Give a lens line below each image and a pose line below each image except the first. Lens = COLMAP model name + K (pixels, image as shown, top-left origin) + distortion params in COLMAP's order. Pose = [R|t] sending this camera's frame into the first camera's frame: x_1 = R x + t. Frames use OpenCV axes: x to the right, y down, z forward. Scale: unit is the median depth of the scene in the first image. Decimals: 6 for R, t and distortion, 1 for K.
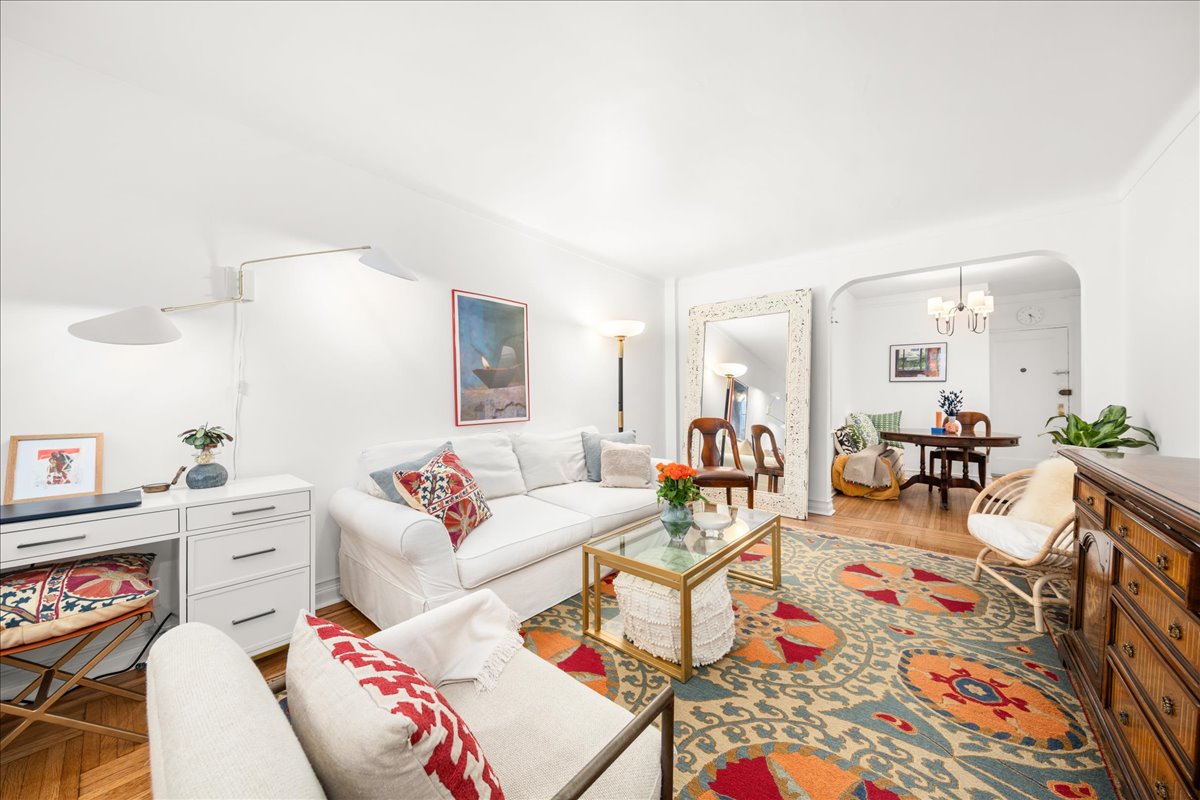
lens RADIAL K [[413.8, 0, 600.0], [0, 413.8, 400.0], [0, 0, 1]] dist [-0.000126, -0.000410]
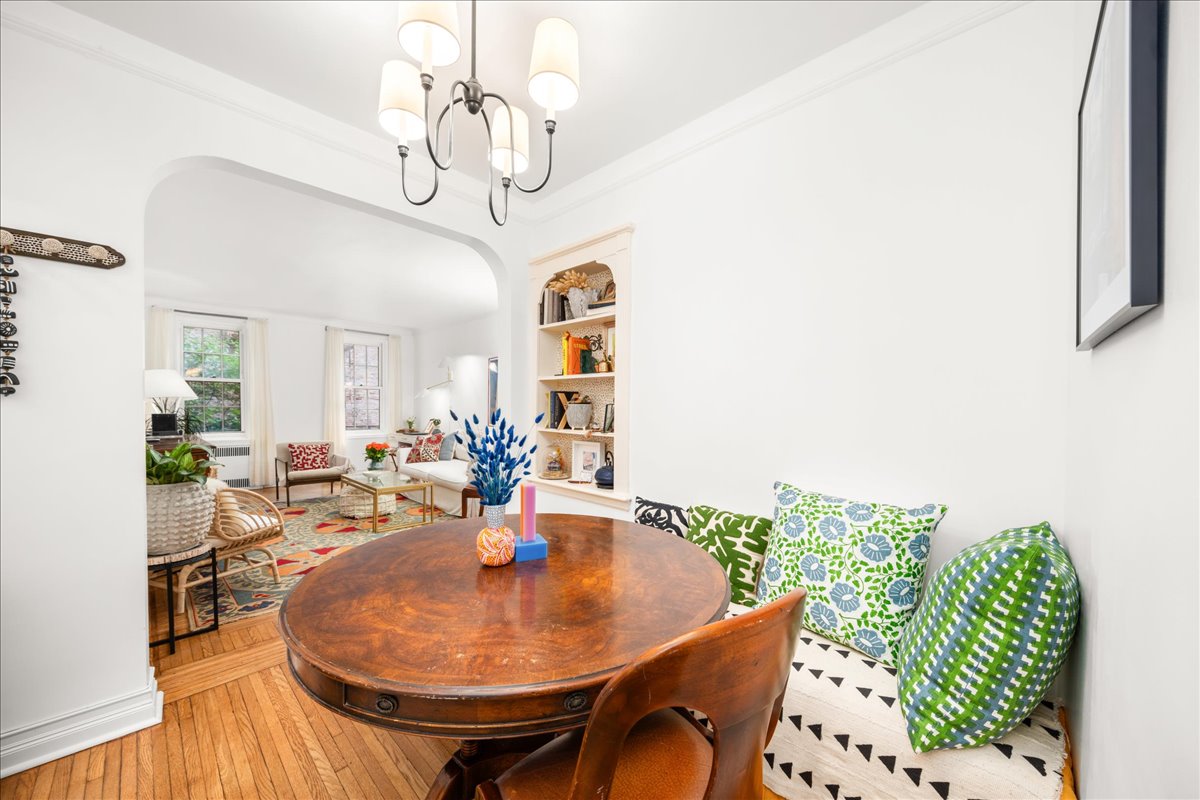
lens RADIAL K [[413.8, 0, 600.0], [0, 413.8, 400.0], [0, 0, 1]] dist [-0.000126, -0.000410]
pose [[-0.029376, -0.020650, -0.999355, 2.882713], [-0.026426, 0.999453, -0.019876, -0.075939], [0.999219, 0.025825, -0.029905, 2.714715]]
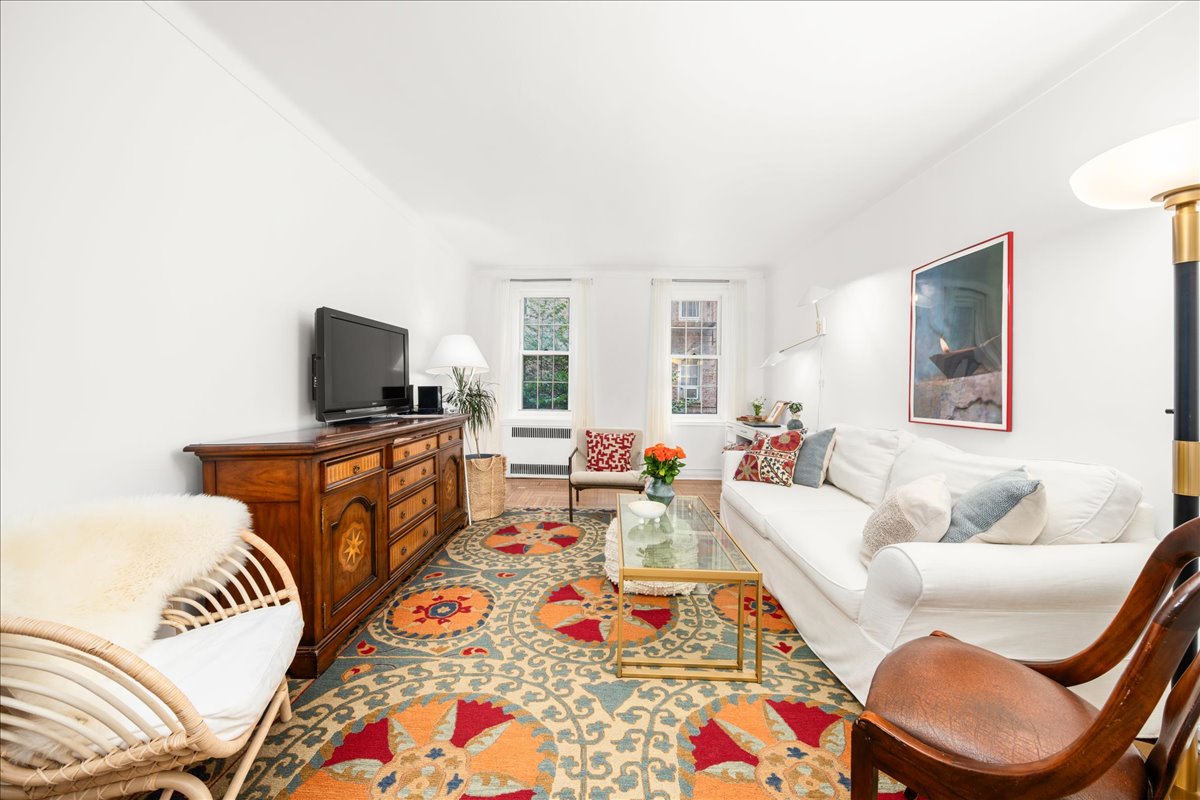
lens RADIAL K [[413.8, 0, 600.0], [0, 413.8, 400.0], [0, 0, 1]] dist [-0.000126, -0.000410]
pose [[-0.766636, 0.011985, -0.641970, 1.249189], [-0.022993, 0.998672, 0.046103, -0.023473], [0.641670, 0.050105, -0.765343, 2.093097]]
